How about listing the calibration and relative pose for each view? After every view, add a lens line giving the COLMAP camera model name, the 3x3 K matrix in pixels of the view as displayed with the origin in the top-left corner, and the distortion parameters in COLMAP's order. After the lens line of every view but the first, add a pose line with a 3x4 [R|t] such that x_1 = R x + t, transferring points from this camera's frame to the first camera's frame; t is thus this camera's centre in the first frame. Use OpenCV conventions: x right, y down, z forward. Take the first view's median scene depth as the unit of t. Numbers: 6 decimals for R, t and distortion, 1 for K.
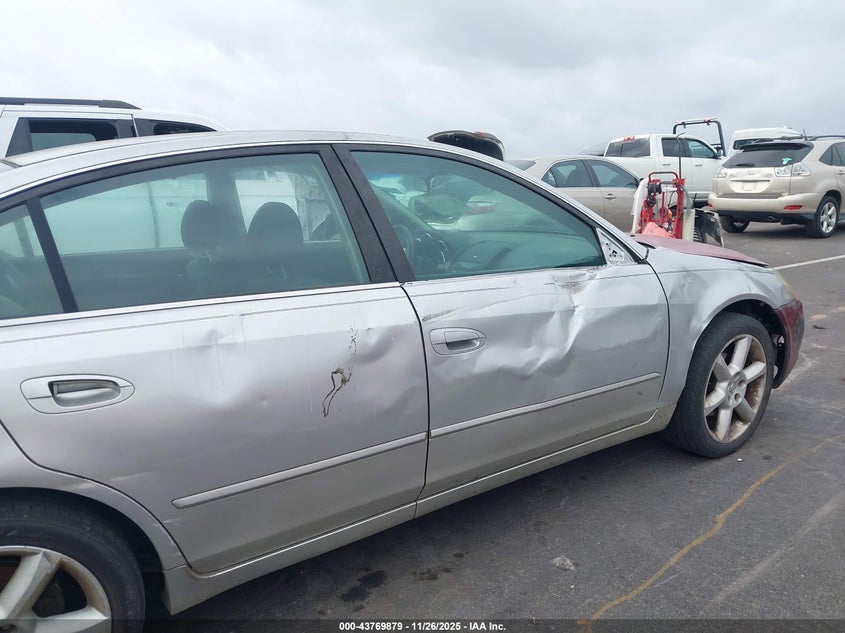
lens RADIAL K [[671.3, 0, 418.4], [0, 671.3, 314.1], [0, 0, 1]] dist [0.021725, -0.029728]
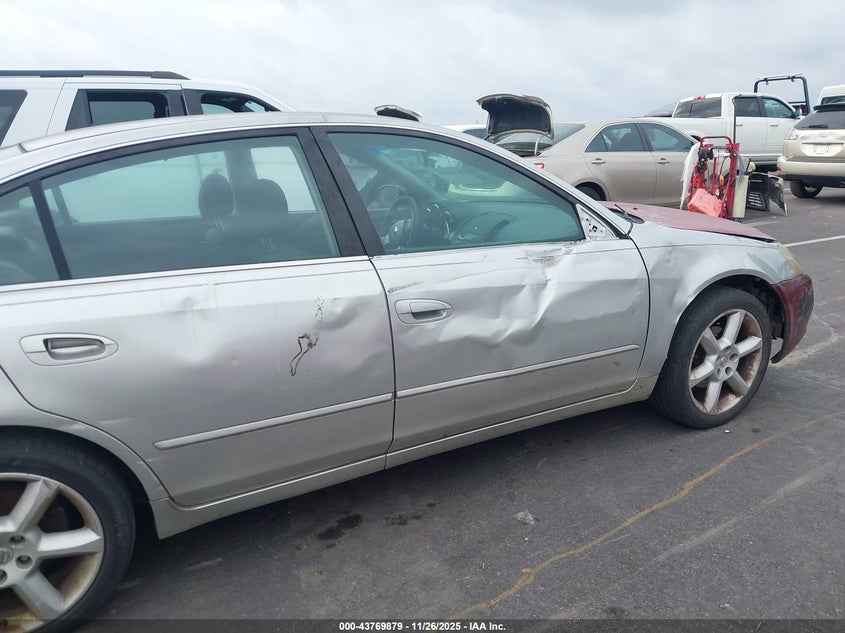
lens RADIAL K [[671.3, 0, 427.9], [0, 671.3, 317.8], [0, 0, 1]] dist [0.021725, -0.029728]
pose [[0.994172, 0.027501, -0.104239, 0.166194], [-0.020484, 0.997489, 0.067798, -0.020837], [0.105842, -0.065268, 0.992239, -0.069274]]
